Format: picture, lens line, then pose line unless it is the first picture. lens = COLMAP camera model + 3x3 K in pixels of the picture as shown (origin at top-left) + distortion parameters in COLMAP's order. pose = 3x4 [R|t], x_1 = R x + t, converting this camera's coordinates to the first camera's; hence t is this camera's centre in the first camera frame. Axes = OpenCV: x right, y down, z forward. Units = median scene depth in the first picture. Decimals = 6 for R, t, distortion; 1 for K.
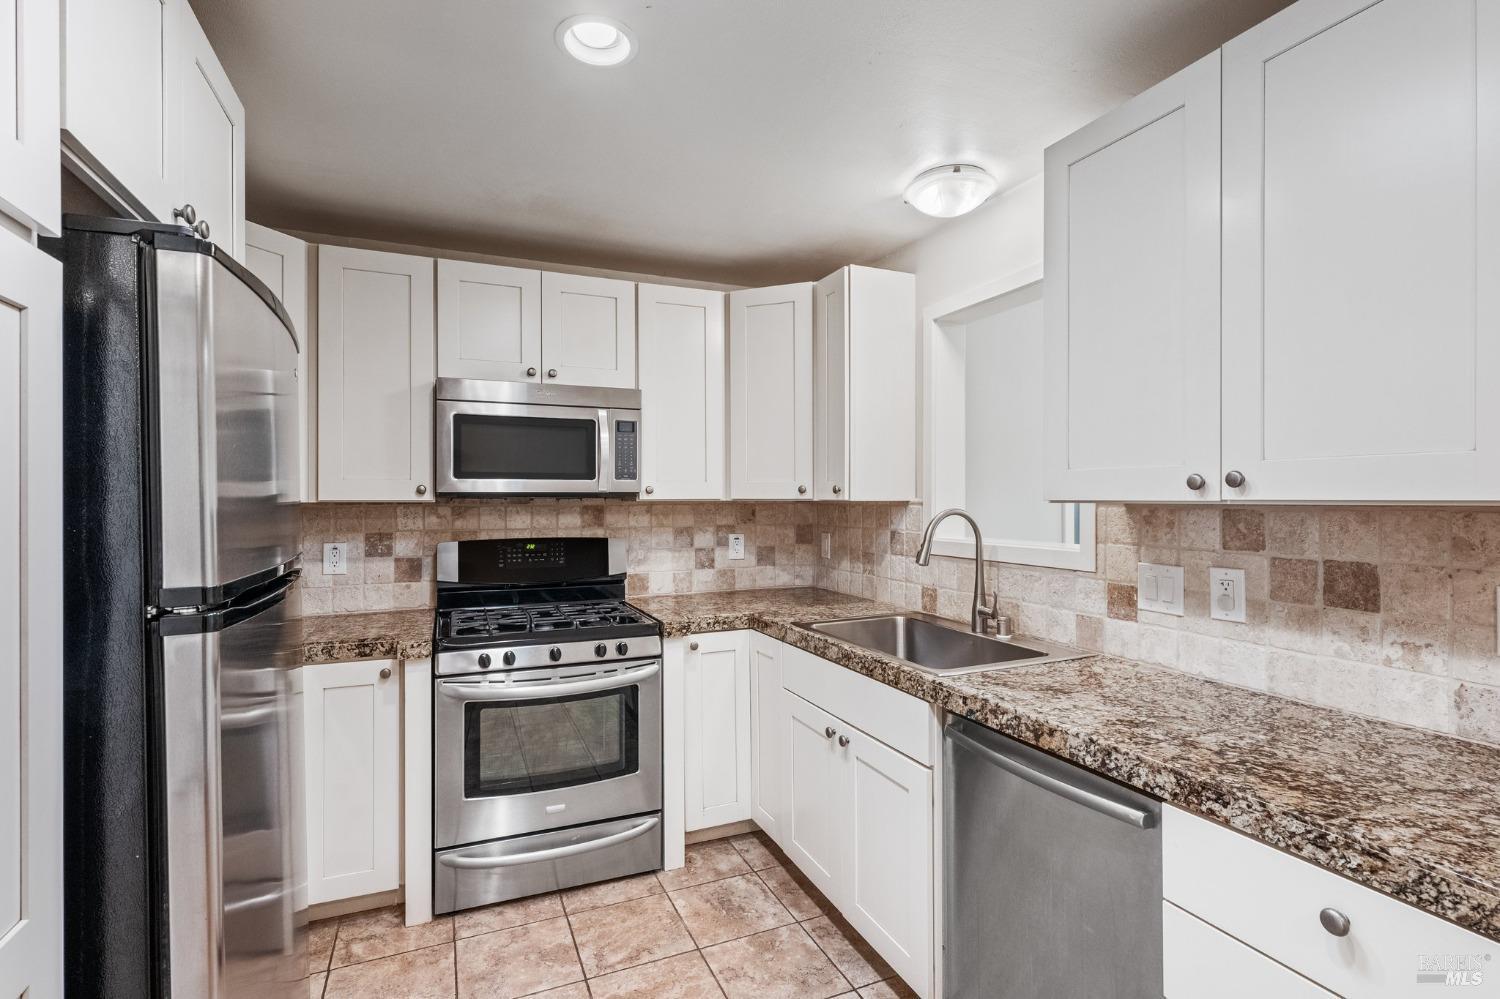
lens RADIAL K [[711.3, 0, 743.7], [0, 711.3, 494.5], [0, 0, 1]] dist [0.001015, -0.000157]
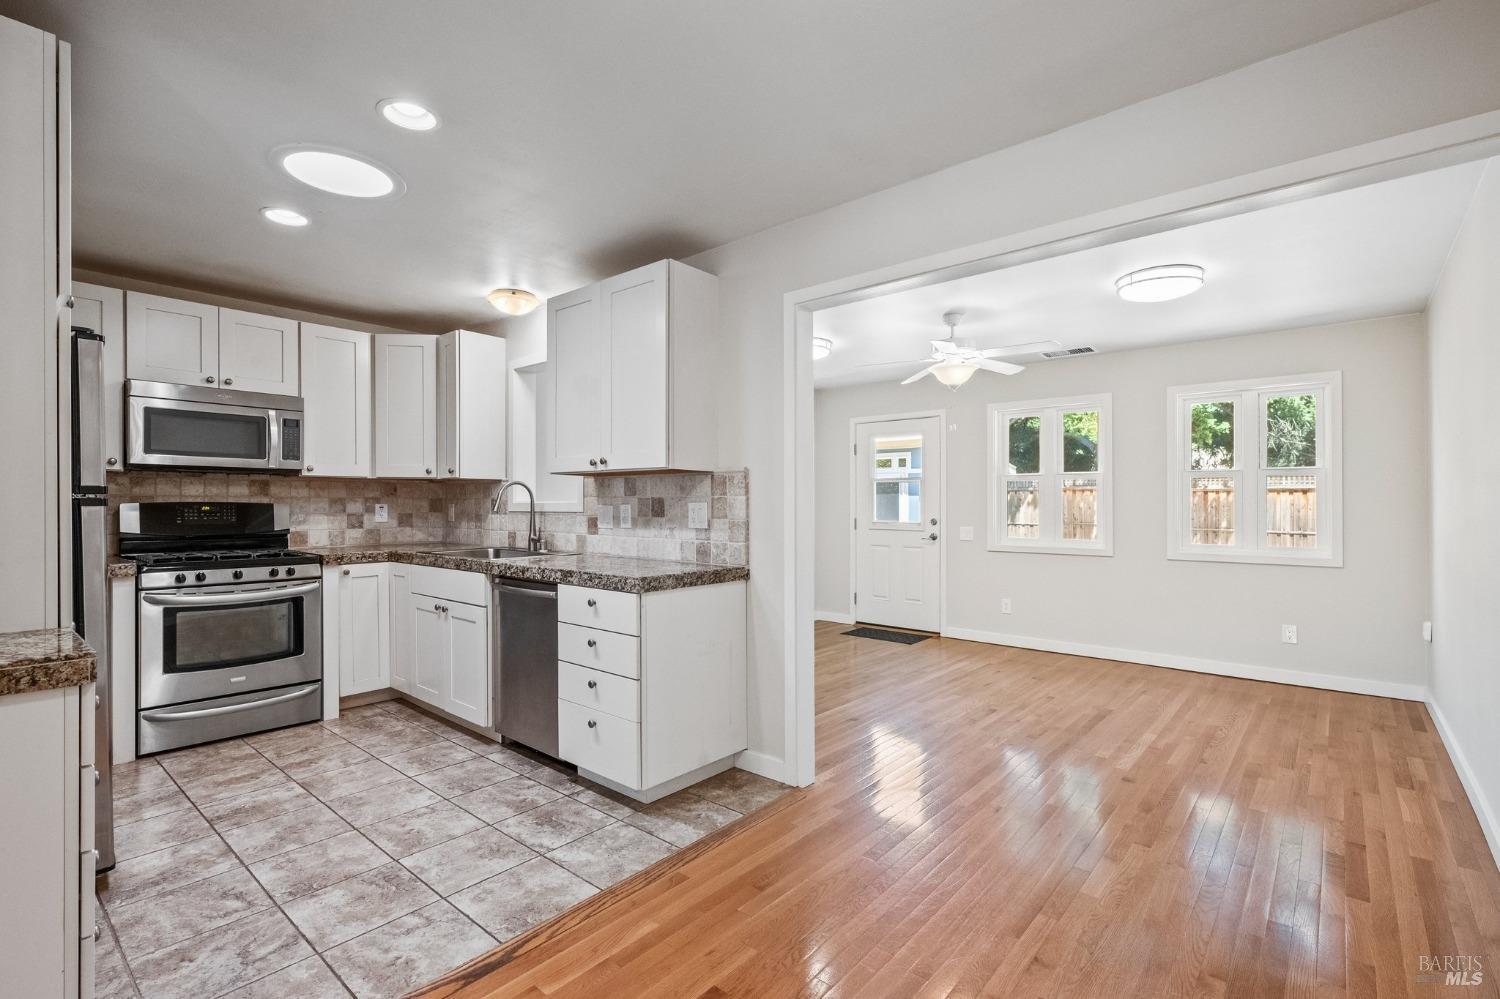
lens RADIAL K [[685.6, 0, 747.0], [0, 685.6, 508.7], [0, 0, 1]] dist [0.004861, -0.002552]
pose [[0.896003, 0.002539, 0.444042, 0.048075], [-0.007842, 0.999918, 0.010107, 0.063413], [-0.443980, -0.012538, 0.895949, -0.738192]]
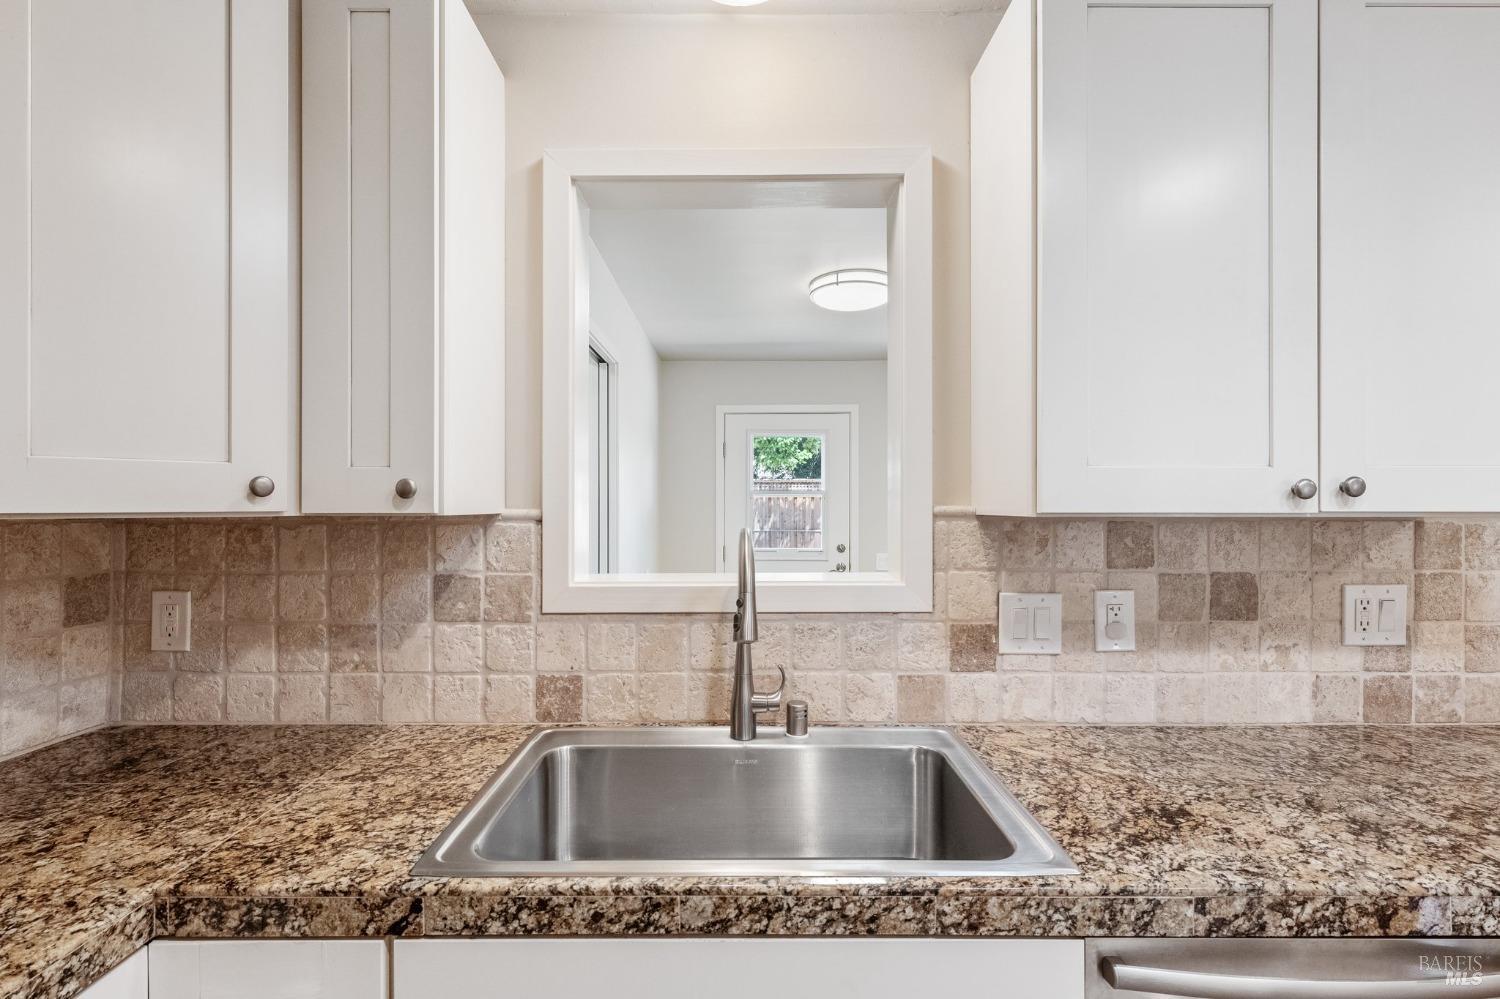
lens RADIAL K [[711.3, 0, 745.5], [0, 711.3, 495.5], [0, 0, 1]] dist [0.001015, -0.000157]
pose [[0.392005, 0.010355, 0.919905, -0.196400], [-0.004857, 0.999946, -0.009186, -0.000341], [-0.919950, -0.000867, 0.392034, 0.734563]]
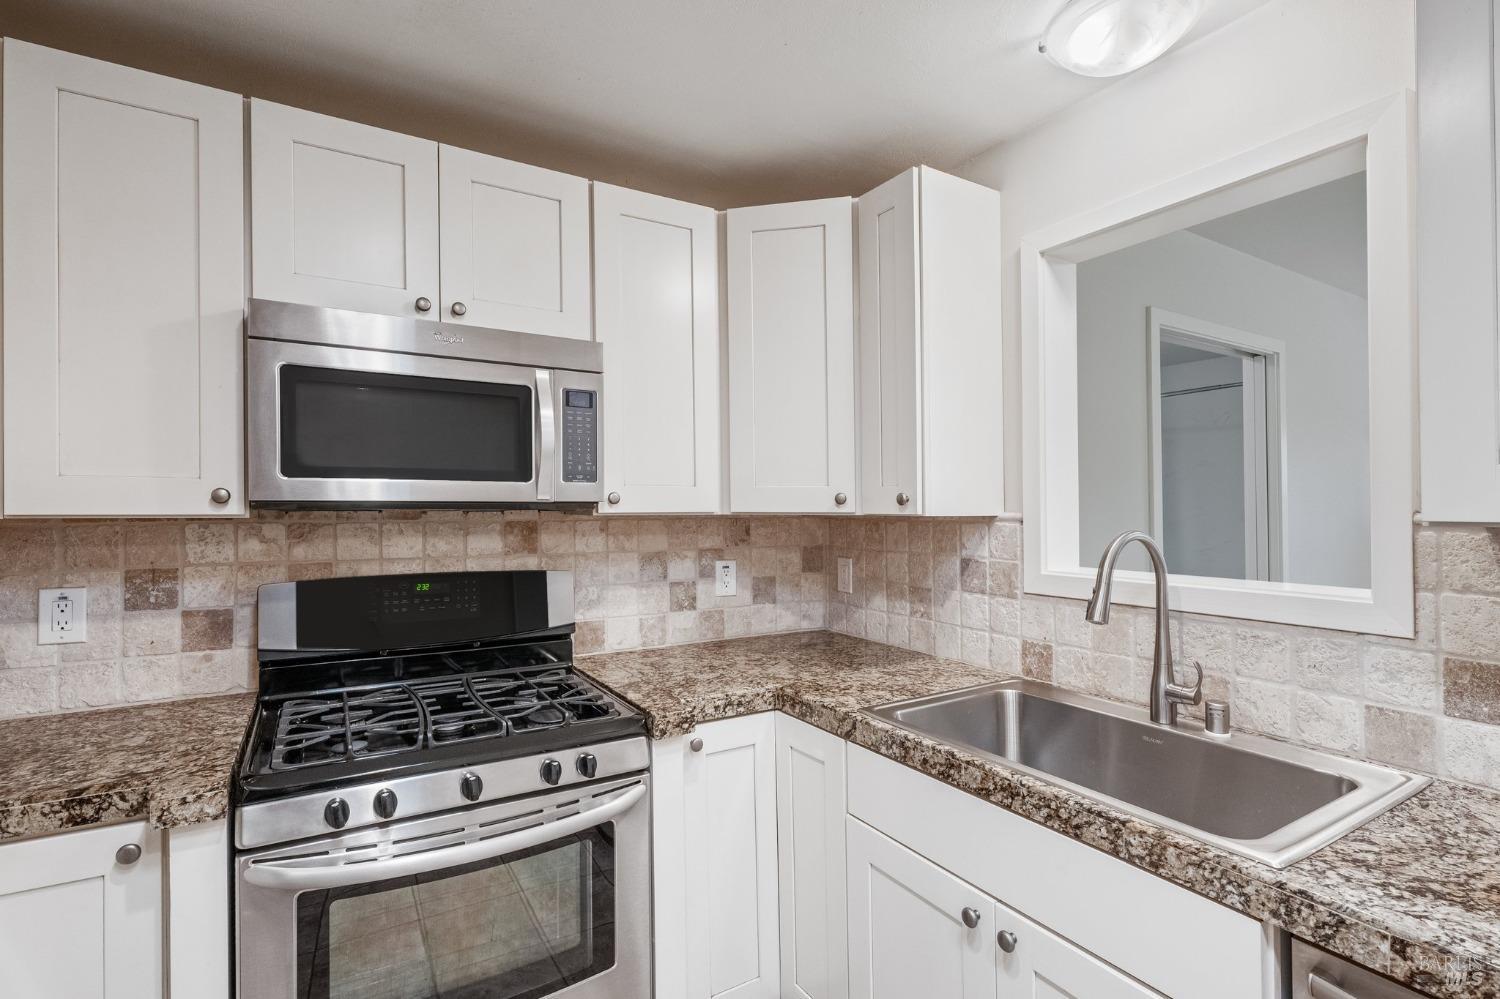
lens RADIAL K [[711.3, 0, 749.7], [0, 711.3, 520.1], [0, 0, 1]] dist [0.001015, -0.000157]
pose [[0.989582, 0.000575, 0.143970, -0.124367], [-0.003963, 0.999722, 0.023245, -0.002679], [-0.143917, -0.023573, 0.989309, 0.401507]]
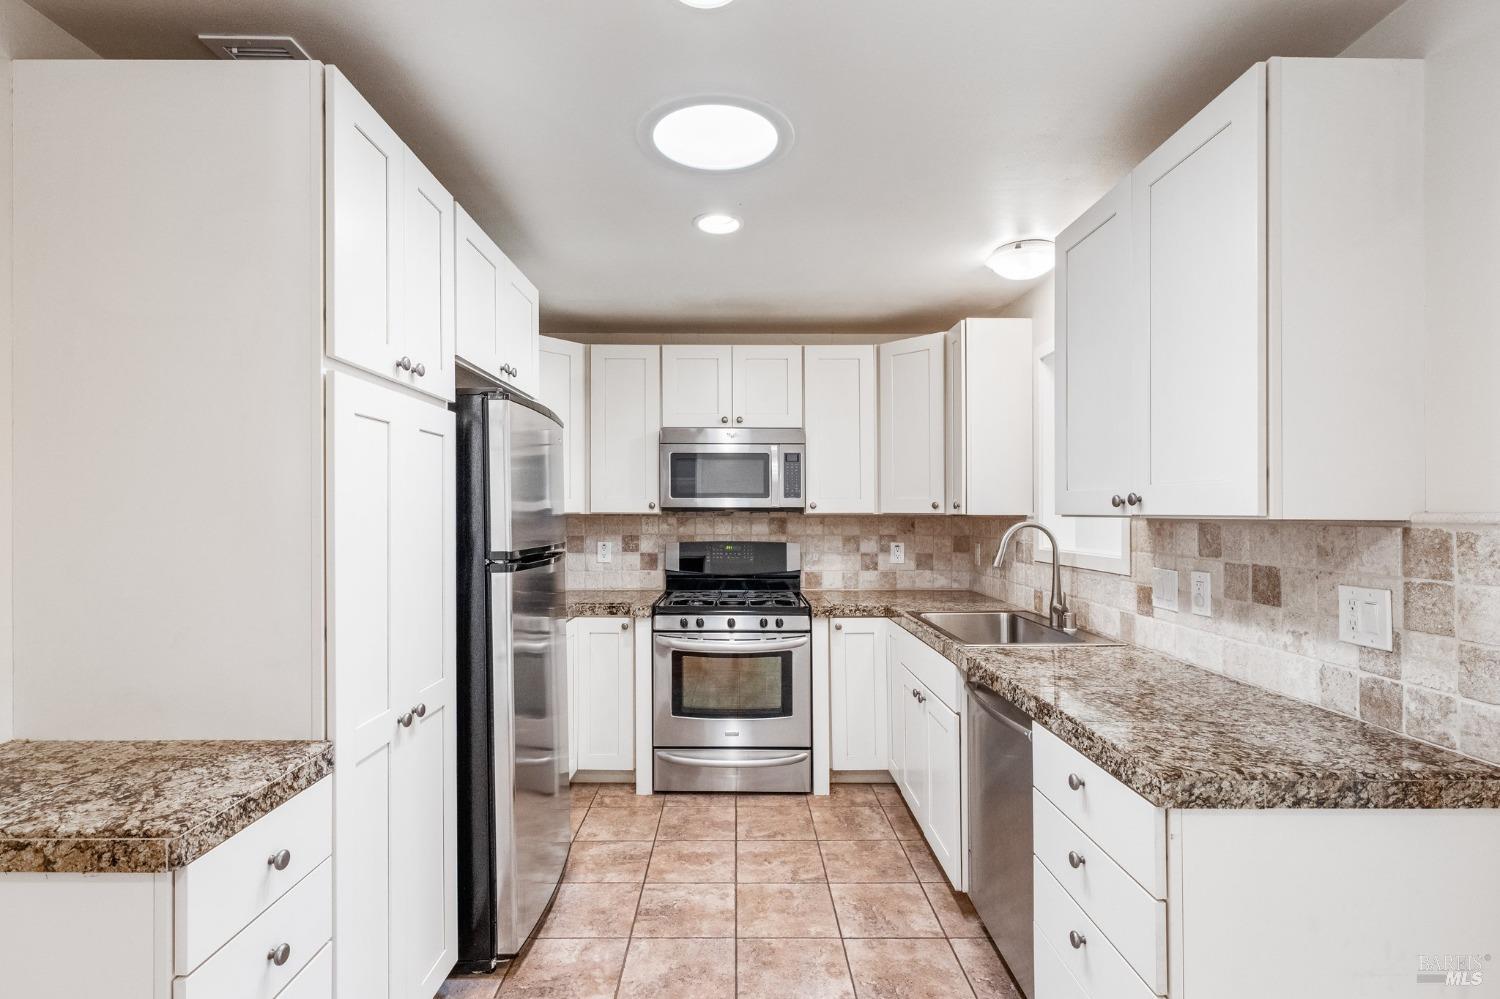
lens RADIAL K [[711.3, 0, 741.0], [0, 711.3, 510.0], [0, 0, 1]] dist [0.001015, -0.000157]
pose [[0.922450, 0.002716, -0.386107, 0.290913], [-0.001829, 0.999995, 0.002664, -0.002104], [0.386112, -0.001751, 0.922450, -0.285594]]
